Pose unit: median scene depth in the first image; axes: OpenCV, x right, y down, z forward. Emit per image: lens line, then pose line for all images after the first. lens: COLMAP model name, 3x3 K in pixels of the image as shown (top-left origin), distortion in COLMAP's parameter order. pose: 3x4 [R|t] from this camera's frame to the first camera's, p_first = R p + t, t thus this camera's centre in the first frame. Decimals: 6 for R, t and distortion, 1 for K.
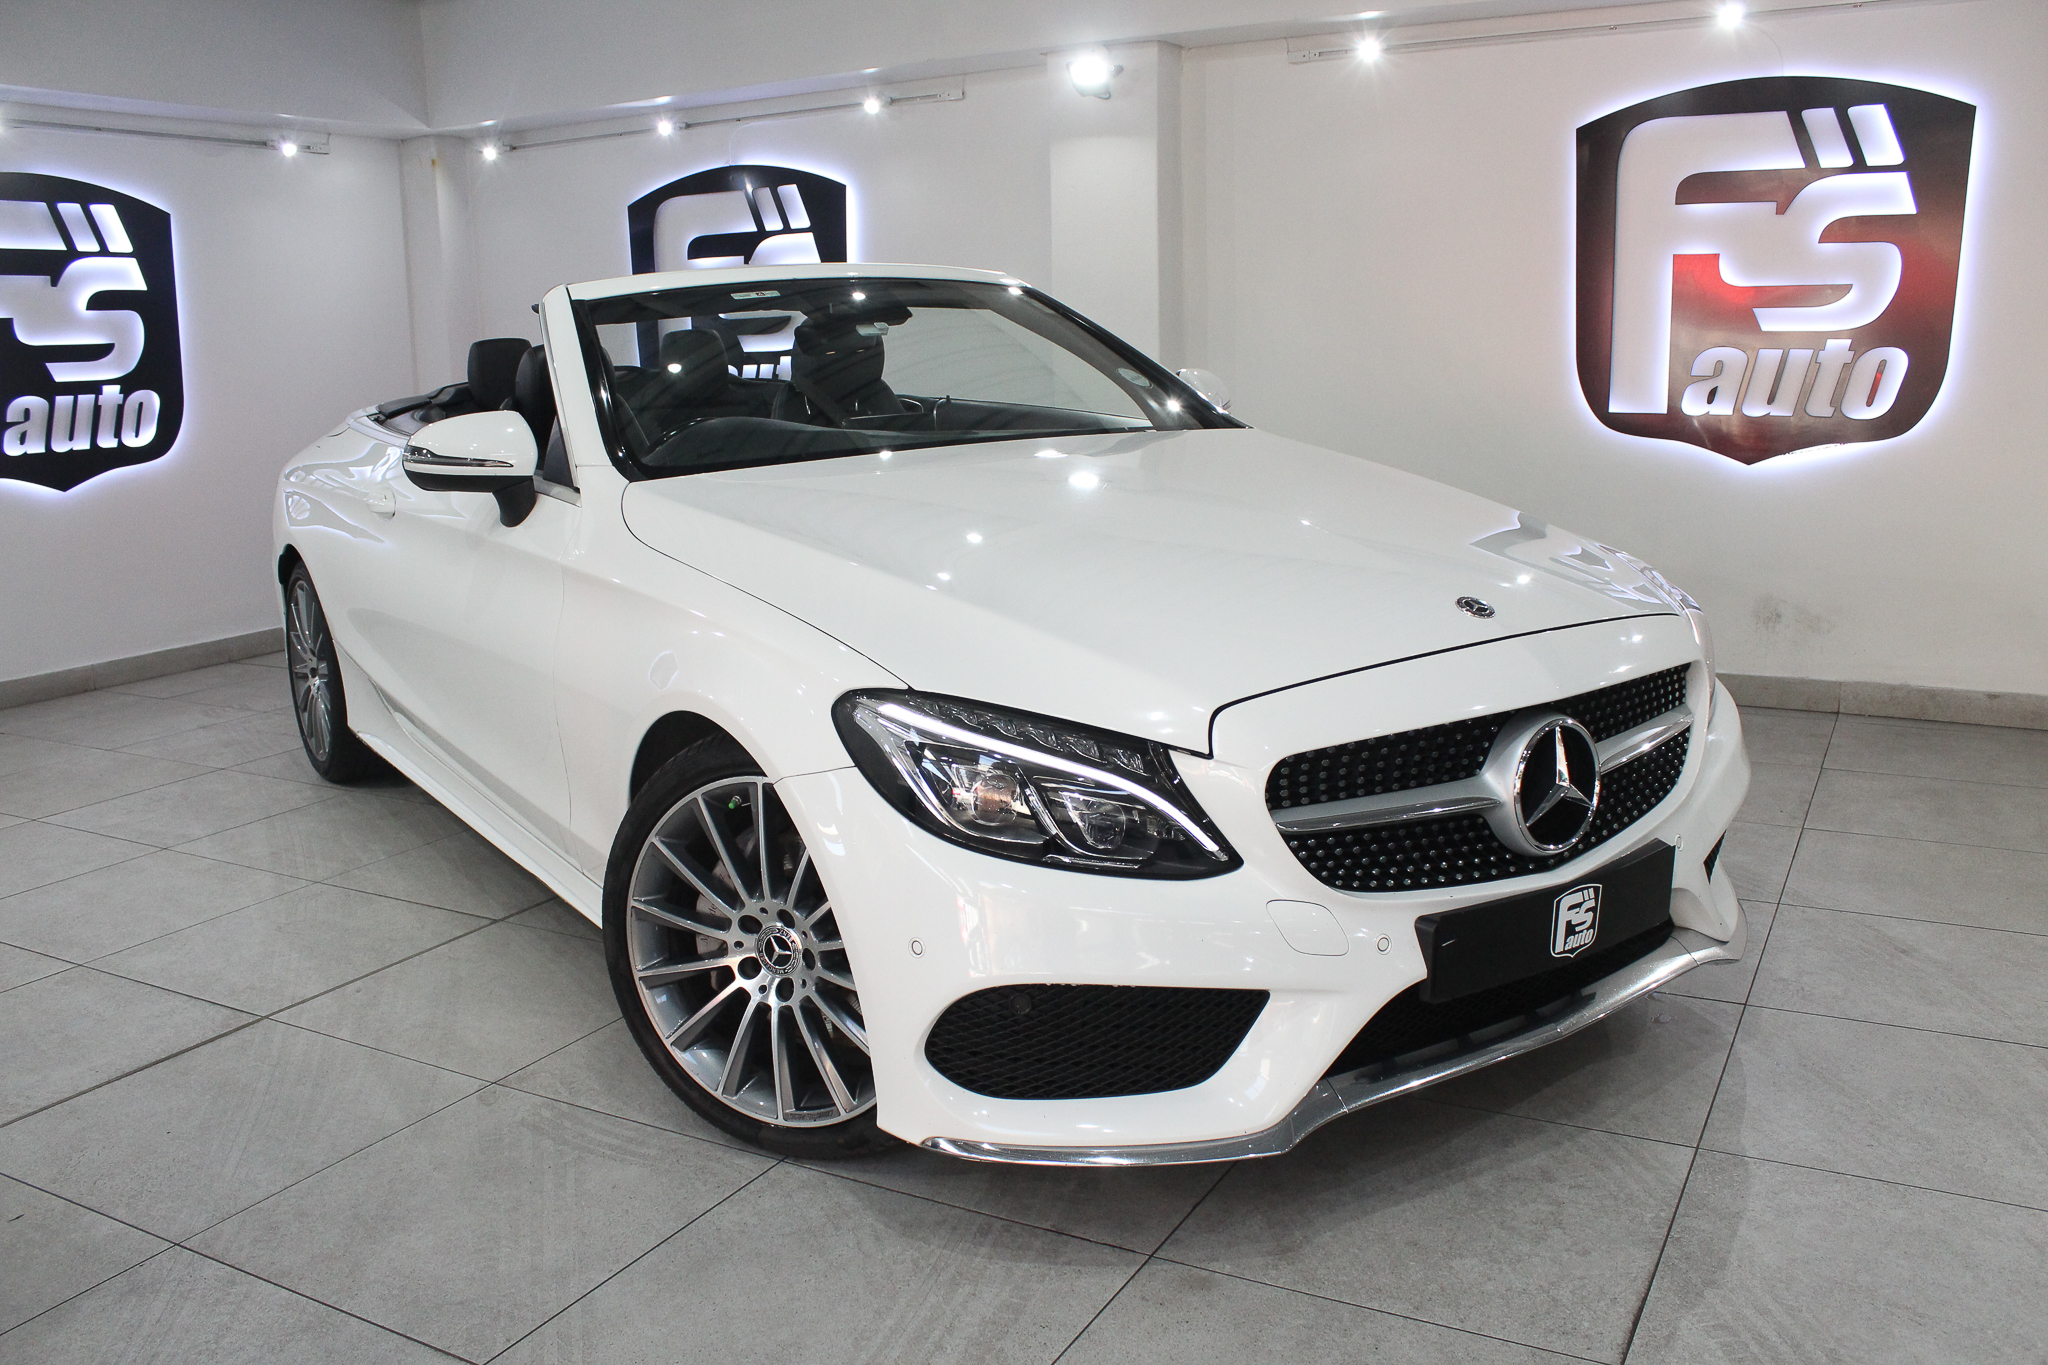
lens RADIAL K [[1671.3, 0, 1024.6], [0, 1671.3, 679.9], [0, 0, 1]] dist [-0.136500, 0.086472]
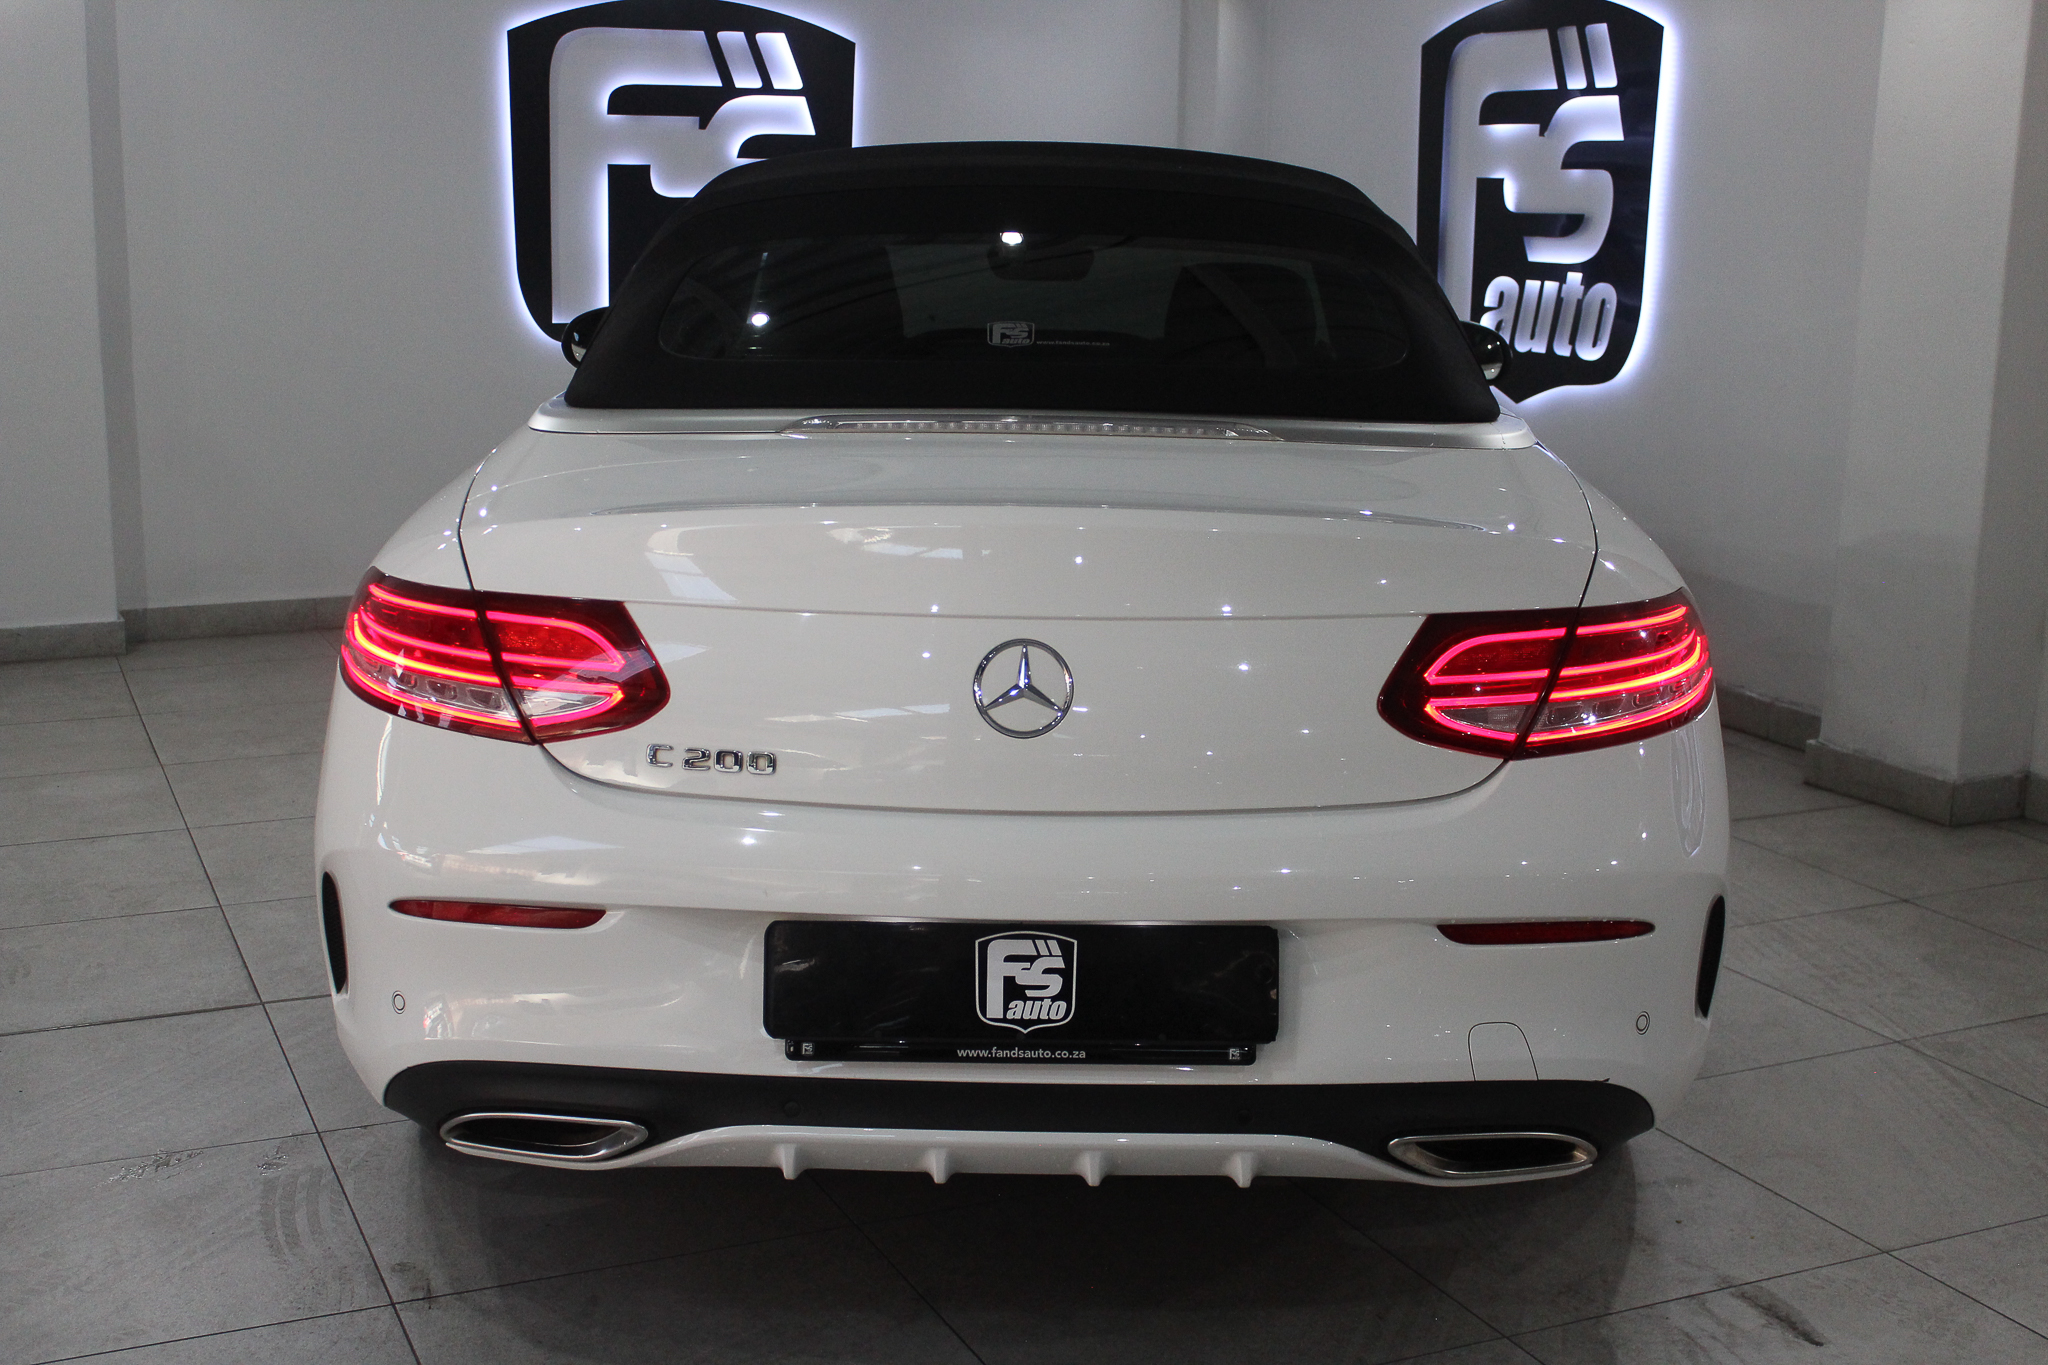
lens RADIAL K [[2366.7, 0, 1045.9], [0, 2366.7, 679.0], [0, 0, 1]] dist [-0.071396, 0.000000]
pose [[0.814570, 0.155871, -0.558731, 0.306730], [-0.153570, 0.986800, 0.051402, -0.053517], [0.559368, 0.043934, 0.827755, 0.085604]]
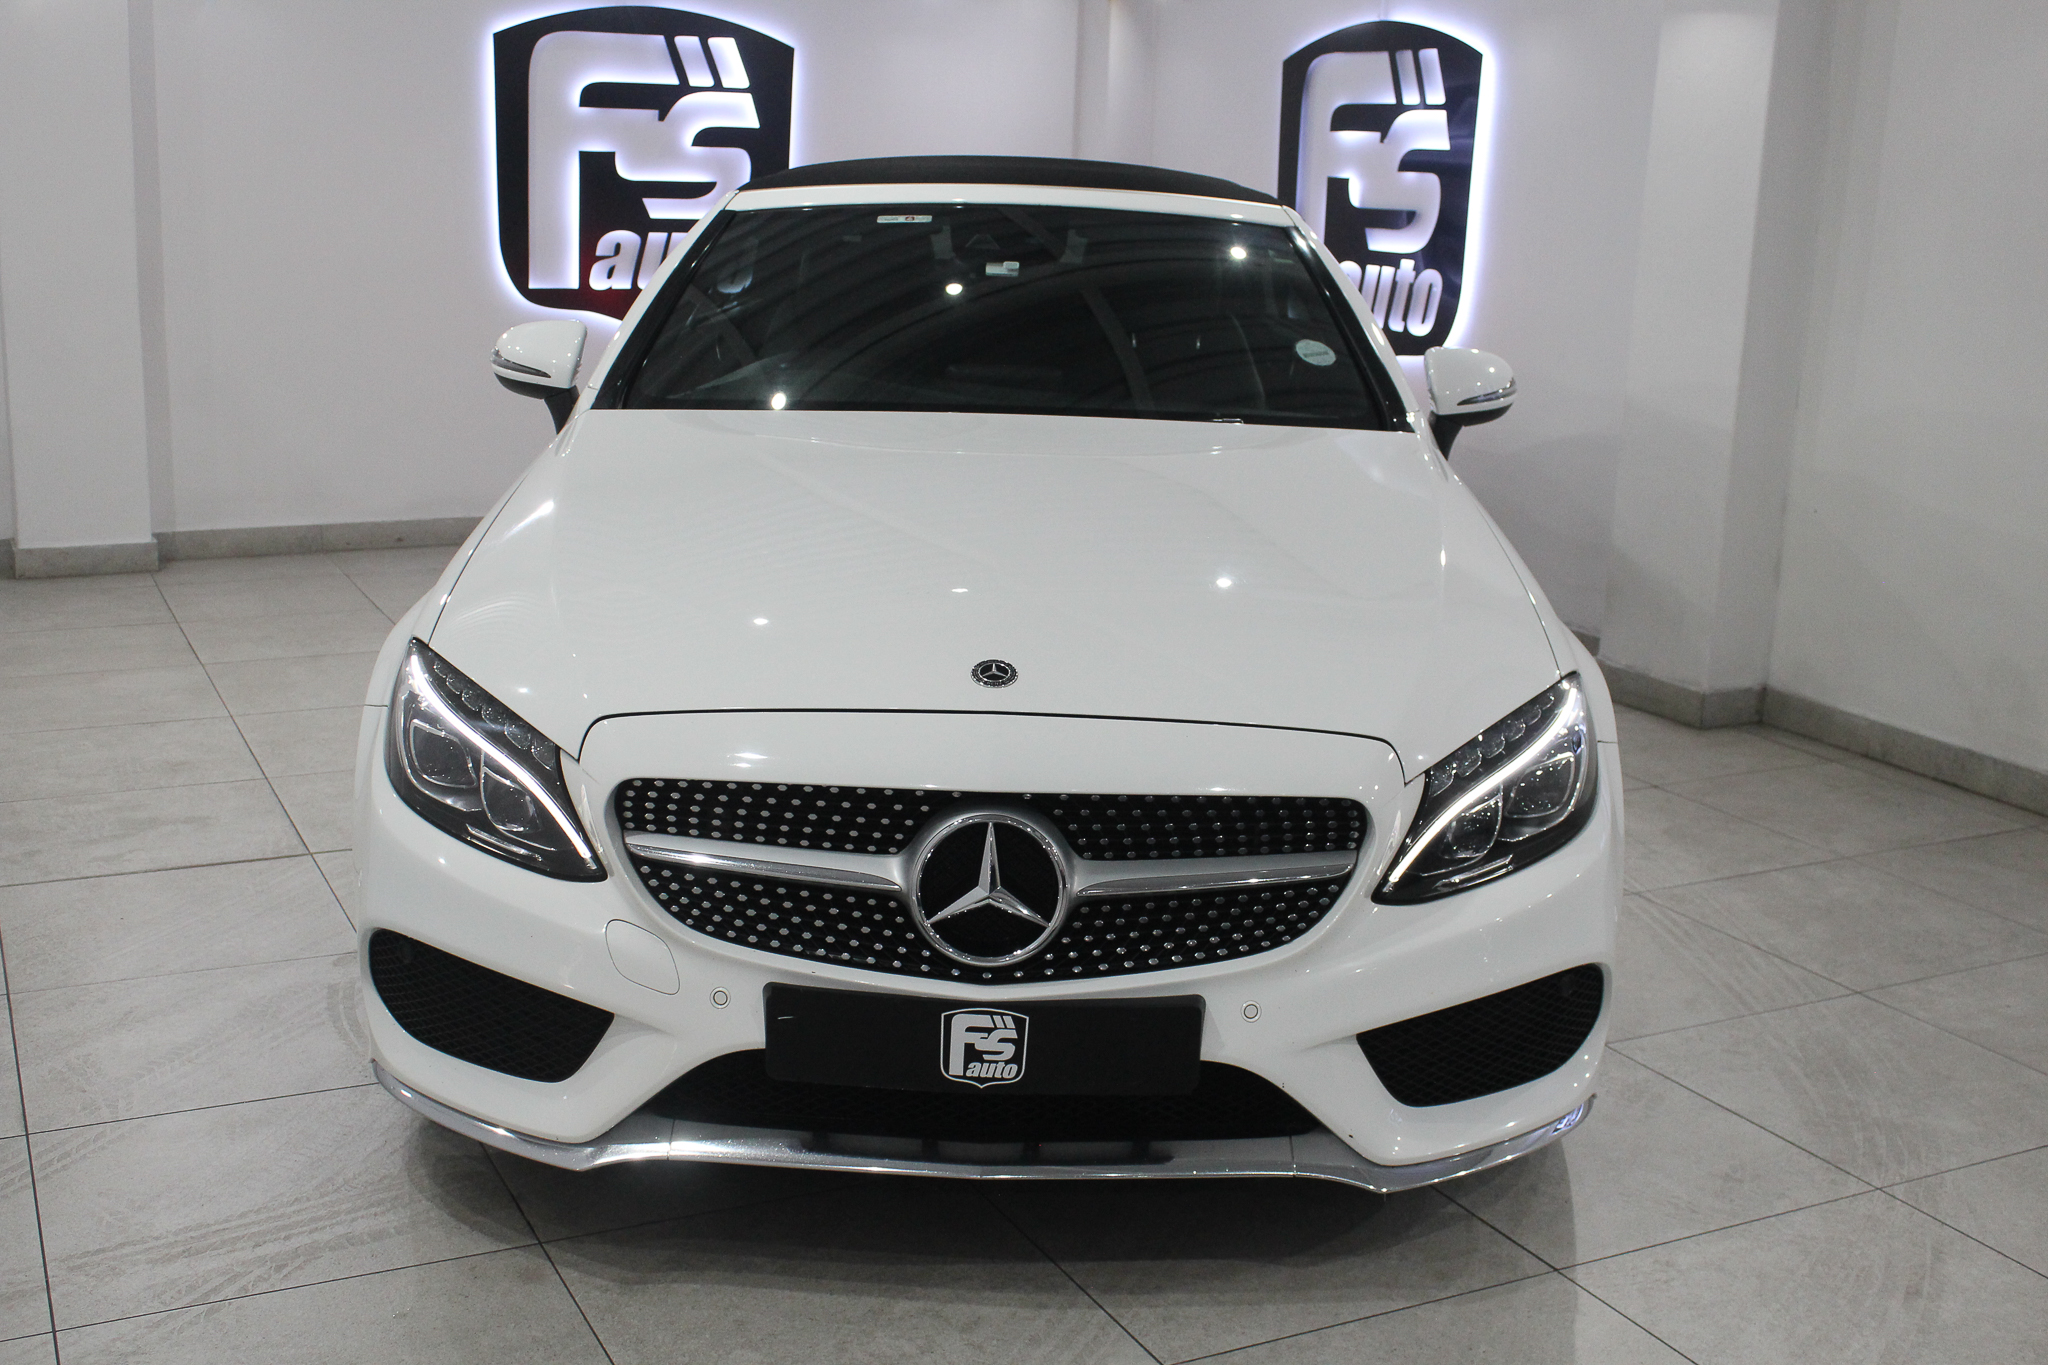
lens RADIAL K [[2157.4, 0, 1033.8], [0, 2157.4, 681.3], [0, 0, 1]] dist [-0.080869, 0.000000]
pose [[0.833266, 0.183222, -0.521630, 0.354684], [-0.166968, 0.982832, 0.078500, -0.052990], [0.527058, 0.021684, 0.849553, 0.014306]]
